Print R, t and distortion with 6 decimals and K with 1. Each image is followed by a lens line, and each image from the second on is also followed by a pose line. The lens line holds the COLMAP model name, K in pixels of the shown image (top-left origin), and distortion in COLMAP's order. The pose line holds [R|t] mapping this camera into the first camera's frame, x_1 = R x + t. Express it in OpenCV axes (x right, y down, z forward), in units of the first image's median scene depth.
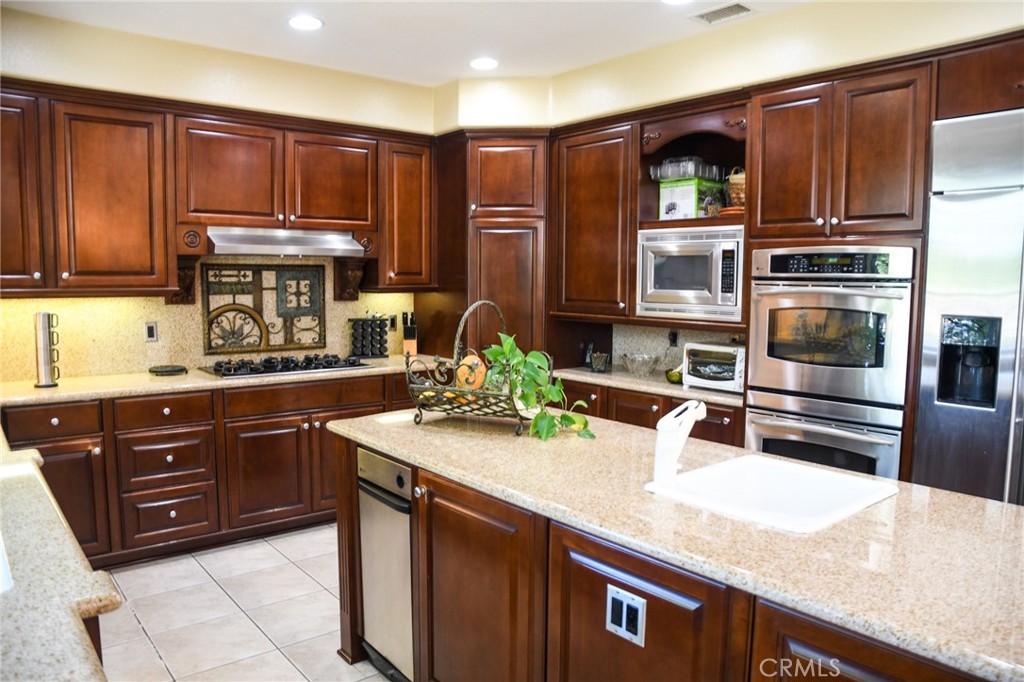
lens RADIAL K [[726.2, 0, 511.4], [0, 726.2, 341.2], [0, 0, 1]] dist [-0.067575, 0.001264]
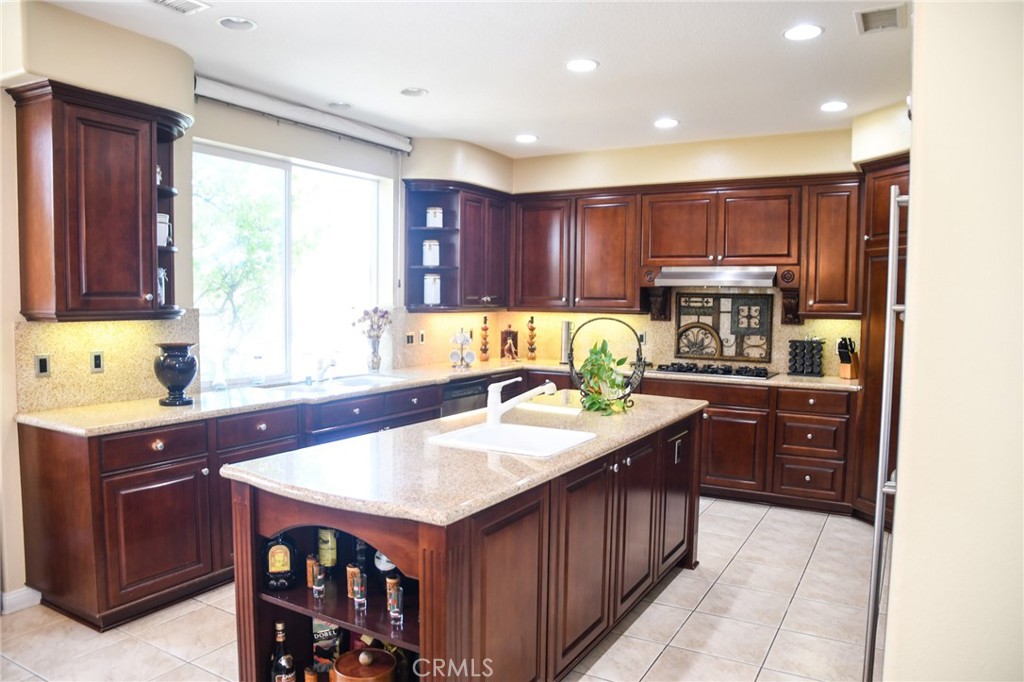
lens RADIAL K [[726.2, 0, 512.2], [0, 726.2, 345.2], [0, 0, 1]] dist [-0.067575, 0.001264]
pose [[0.367001, 0.059487, -0.928317, 0.741324], [-0.093310, 0.995274, 0.026888, -0.012797], [0.925529, 0.076753, 0.370817, 0.169174]]
